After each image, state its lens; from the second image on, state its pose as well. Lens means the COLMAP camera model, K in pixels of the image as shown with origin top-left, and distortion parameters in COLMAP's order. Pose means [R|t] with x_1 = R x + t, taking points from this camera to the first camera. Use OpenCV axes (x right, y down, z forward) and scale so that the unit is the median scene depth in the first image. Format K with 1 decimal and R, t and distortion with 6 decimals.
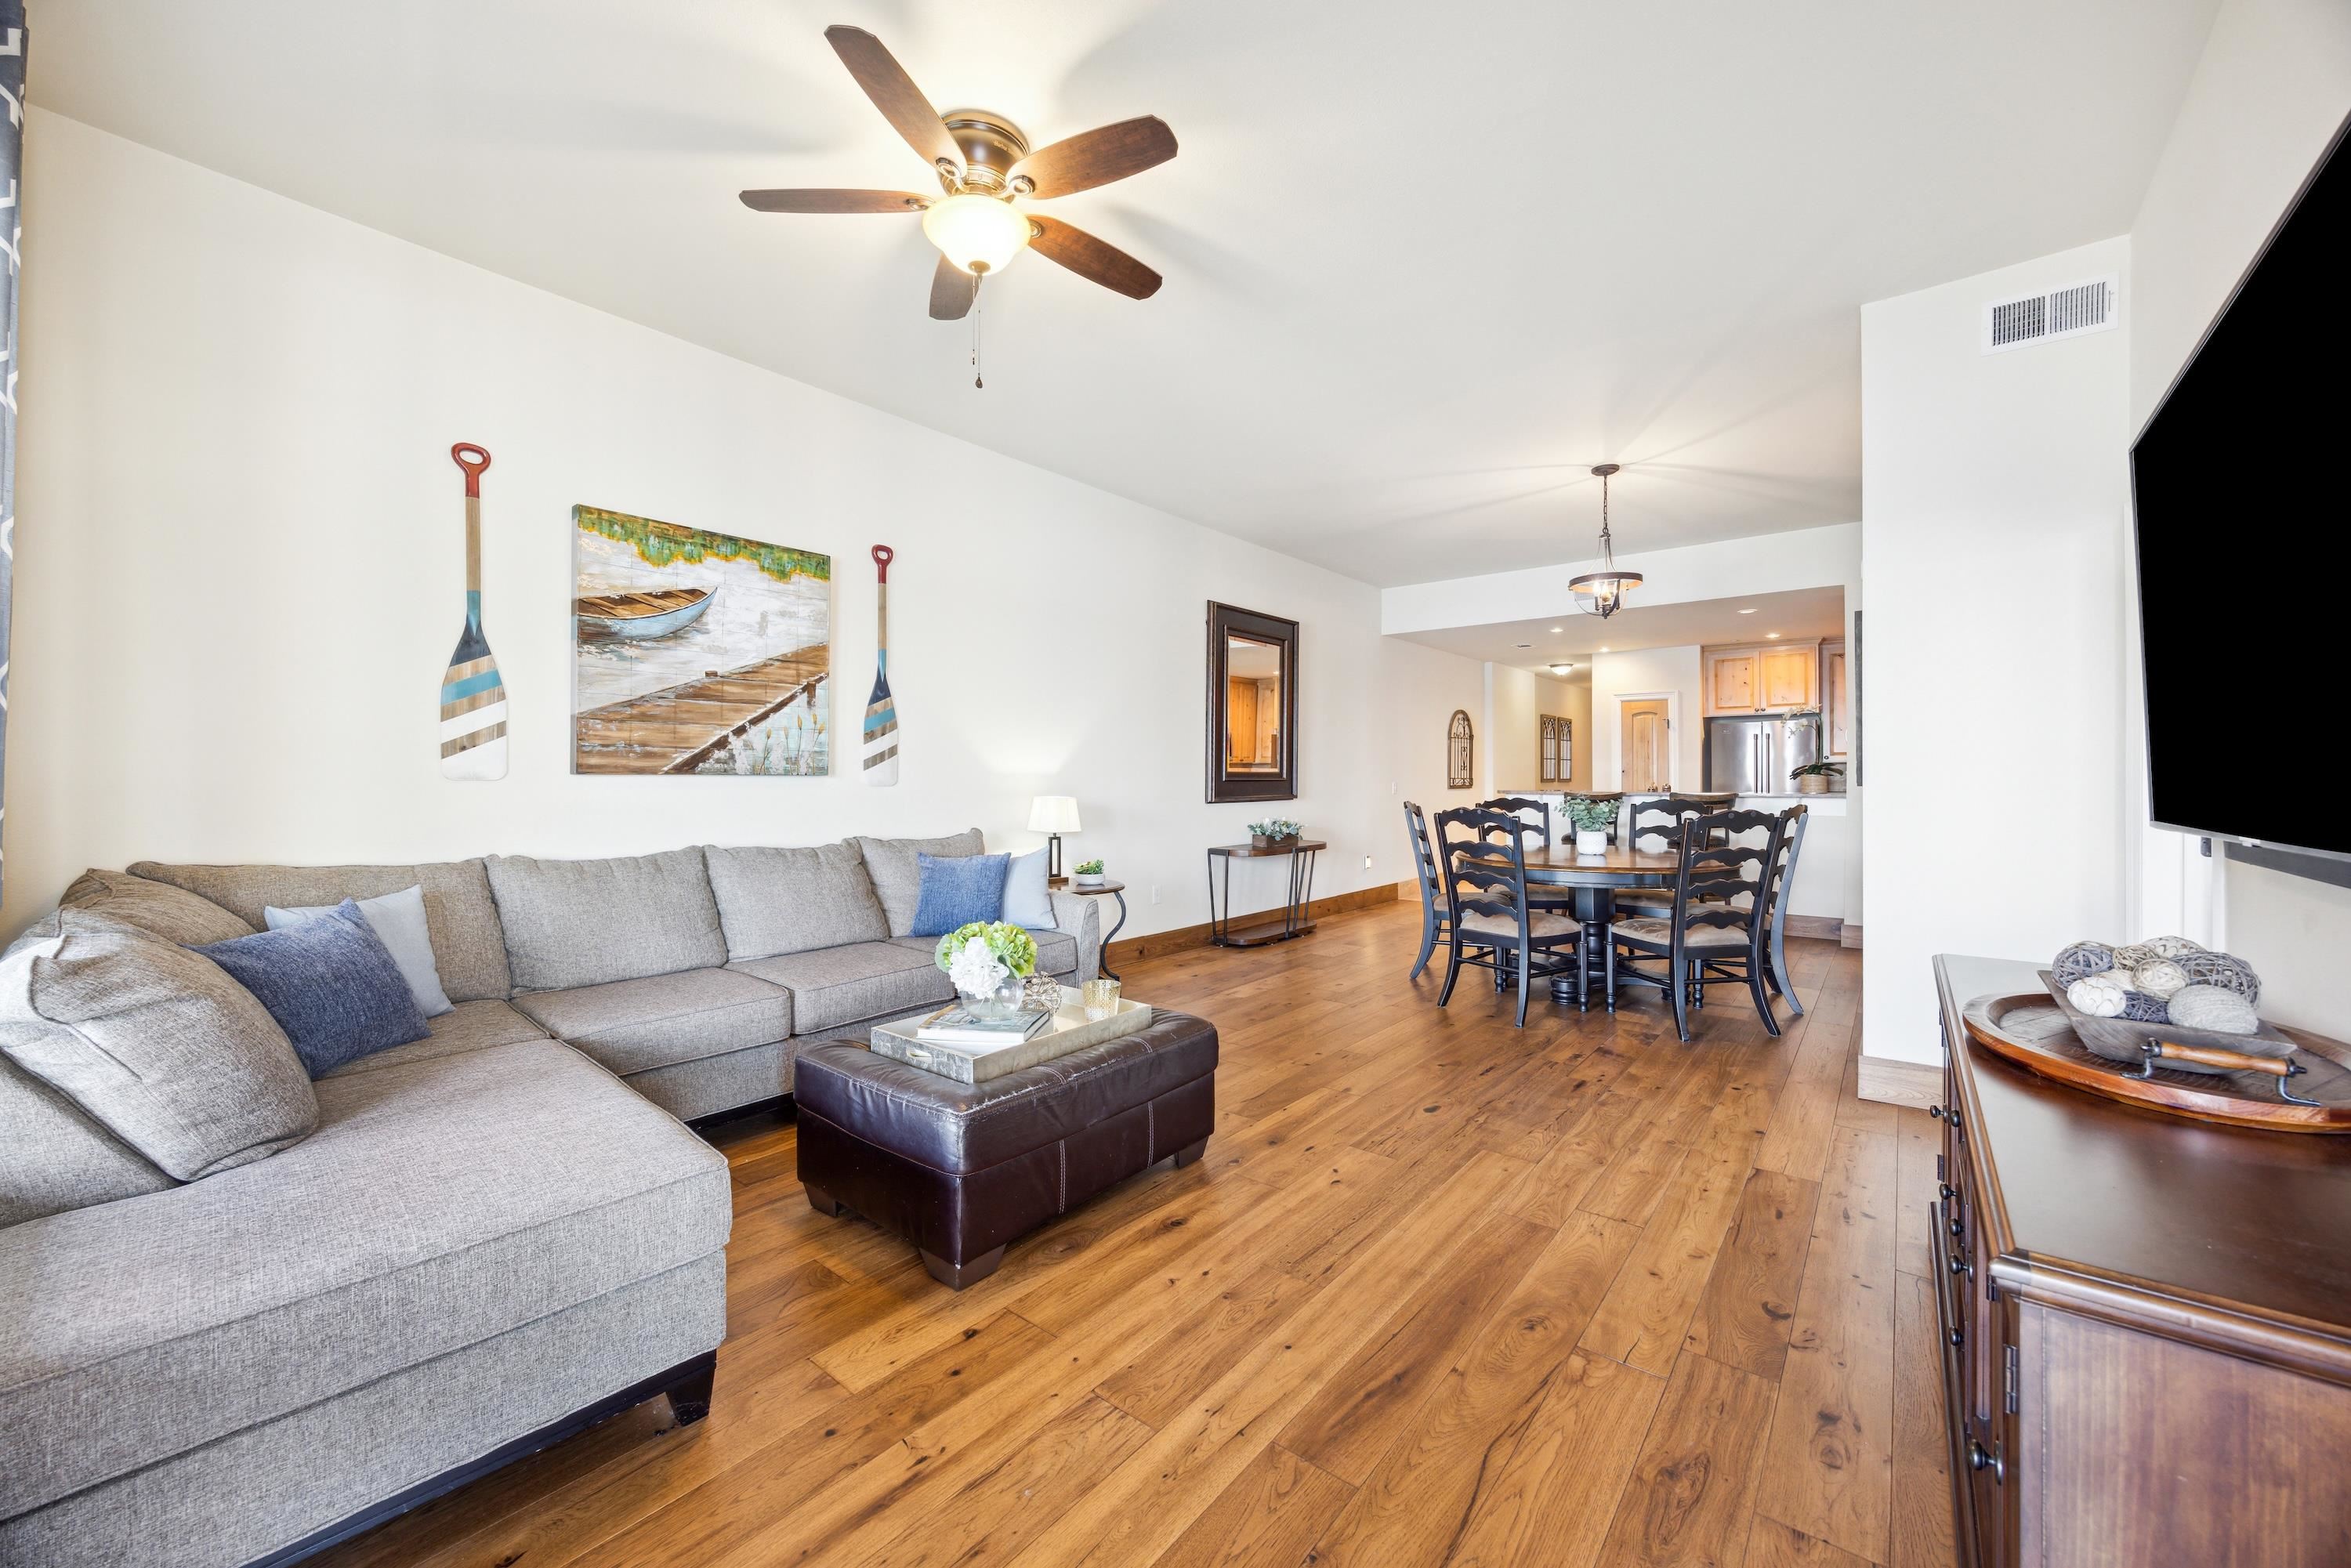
lens RADIAL K [[898.2, 0, 1174.1], [0, 898.2, 772.6], [0, 0, 1]] dist [0.000861, 0.000077]
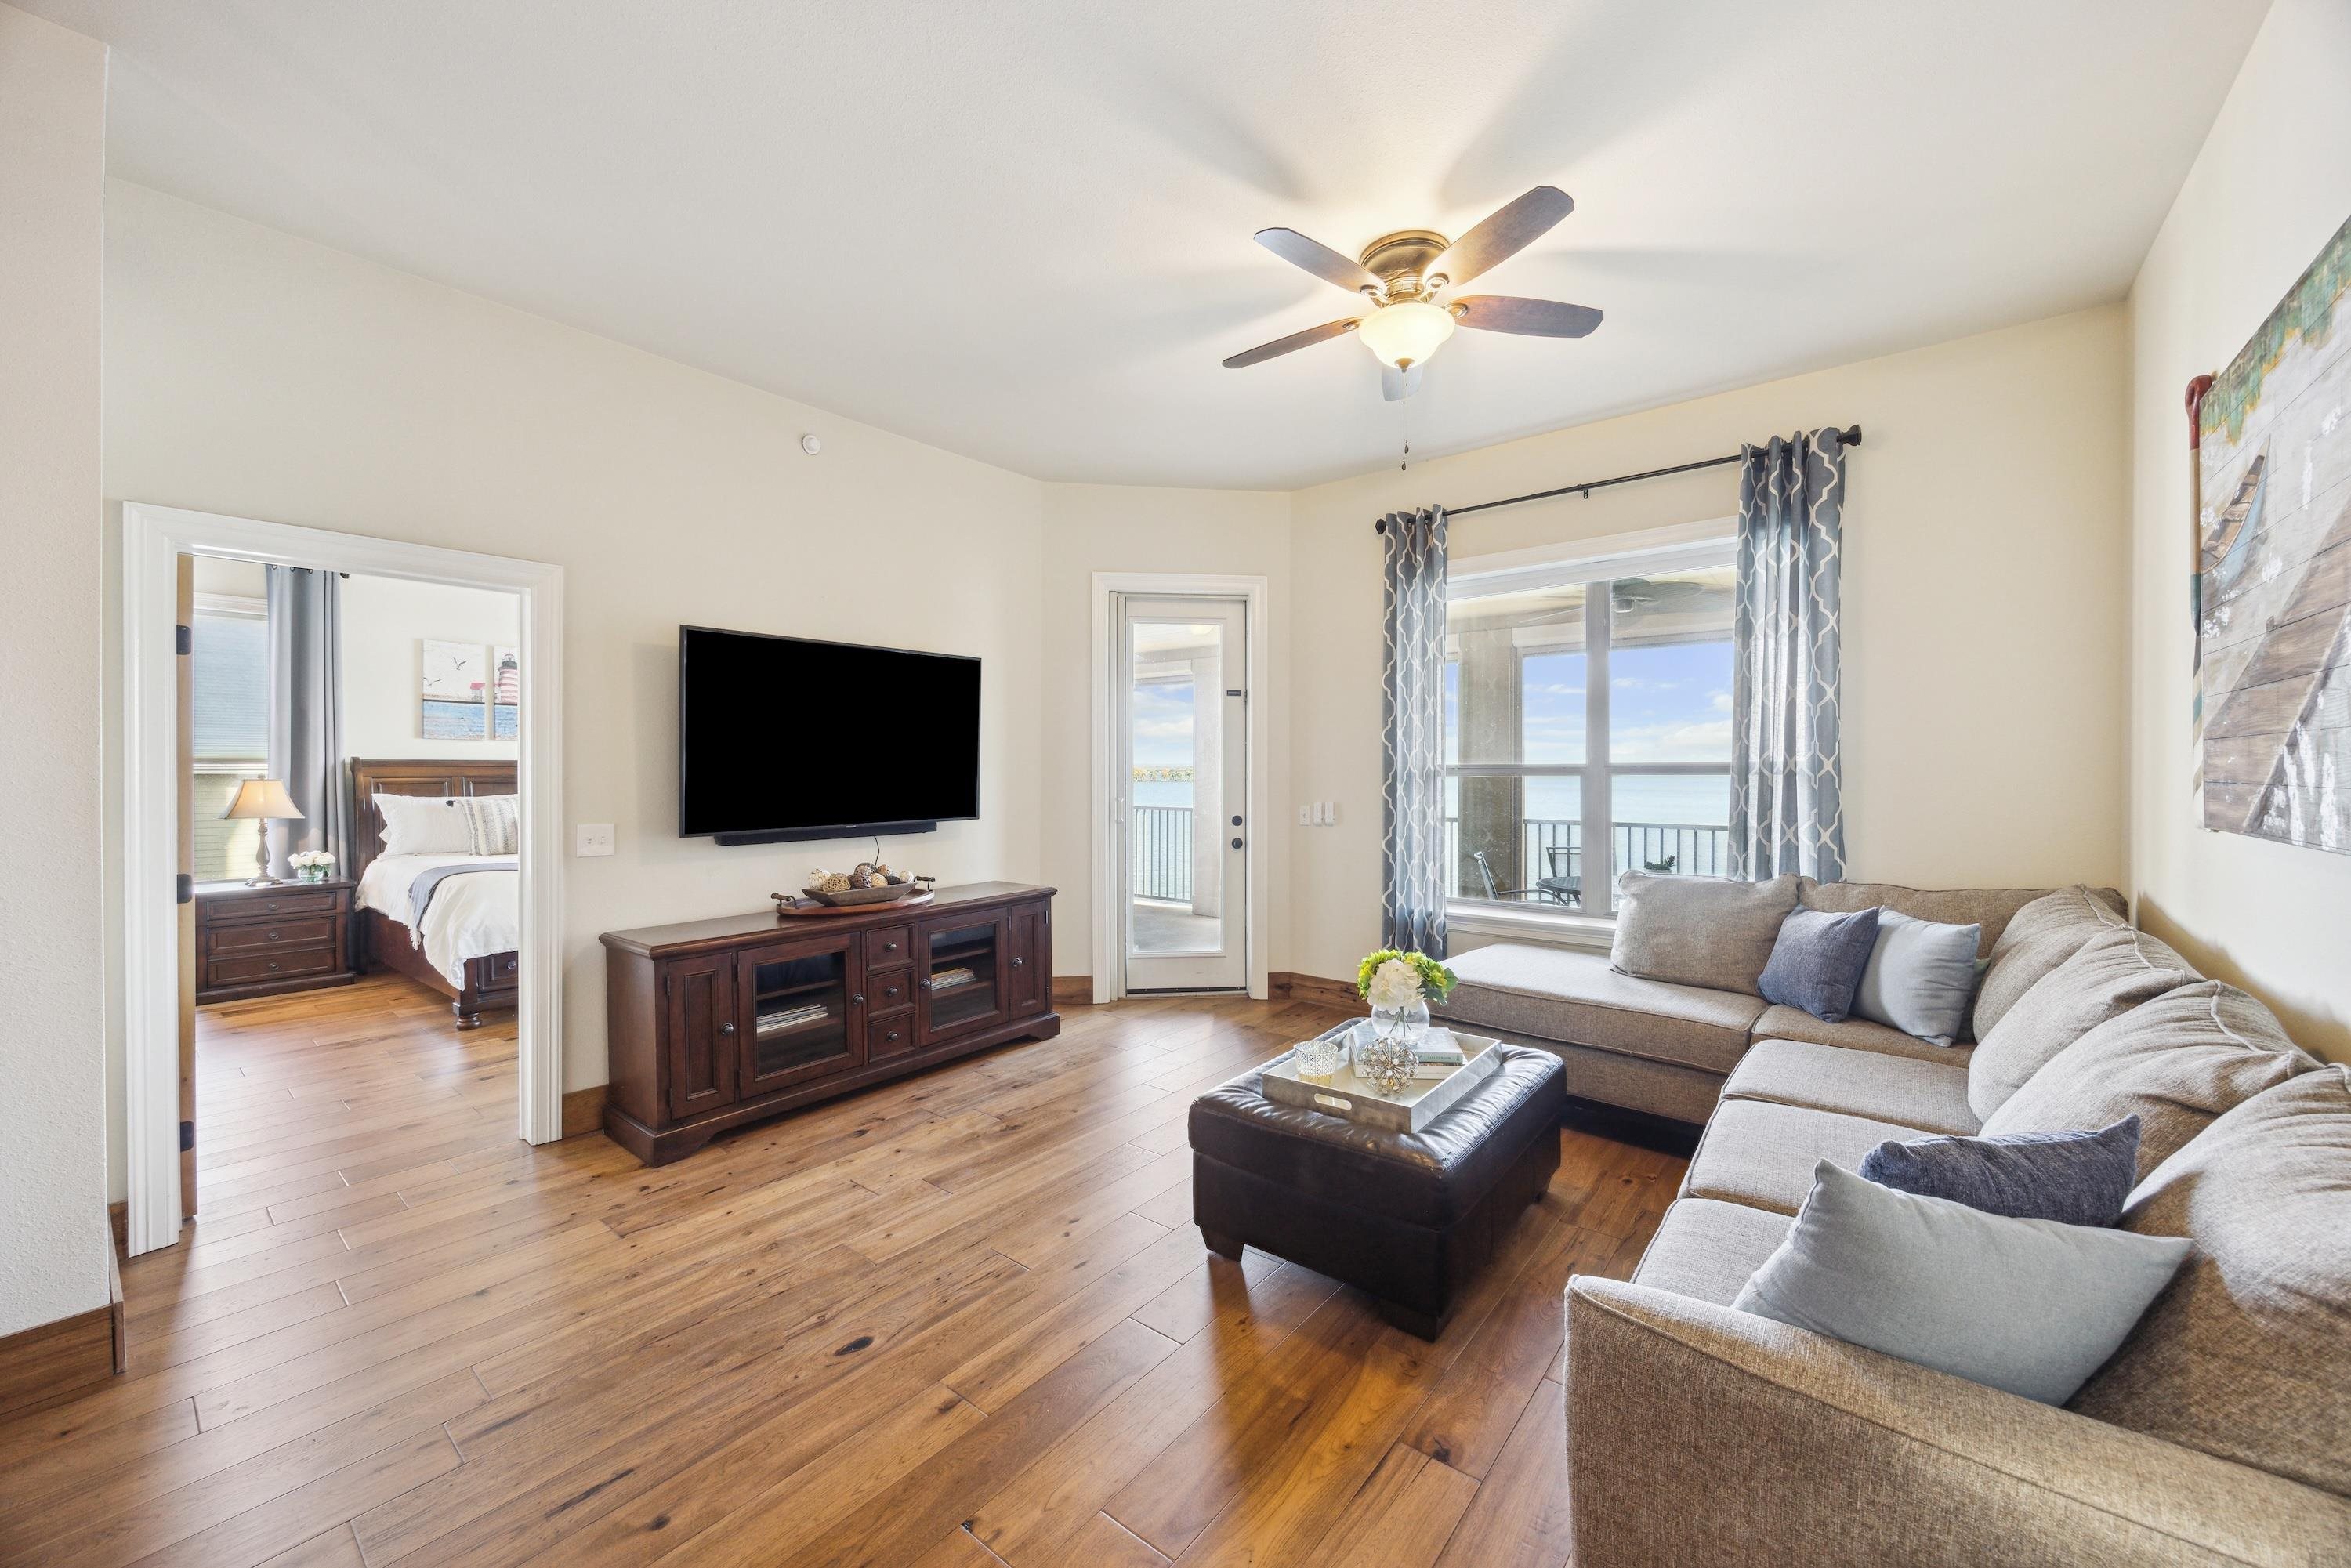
lens RADIAL K [[898.2, 0, 1174.1], [0, 898.2, 772.6], [0, 0, 1]] dist [0.000861, 0.000077]
pose [[-0.999959, 0.001274, -0.008986, 0.080664], [0.001305, 0.999993, -0.003479, -0.047676], [0.008981, -0.003490, -0.999954, 2.118663]]
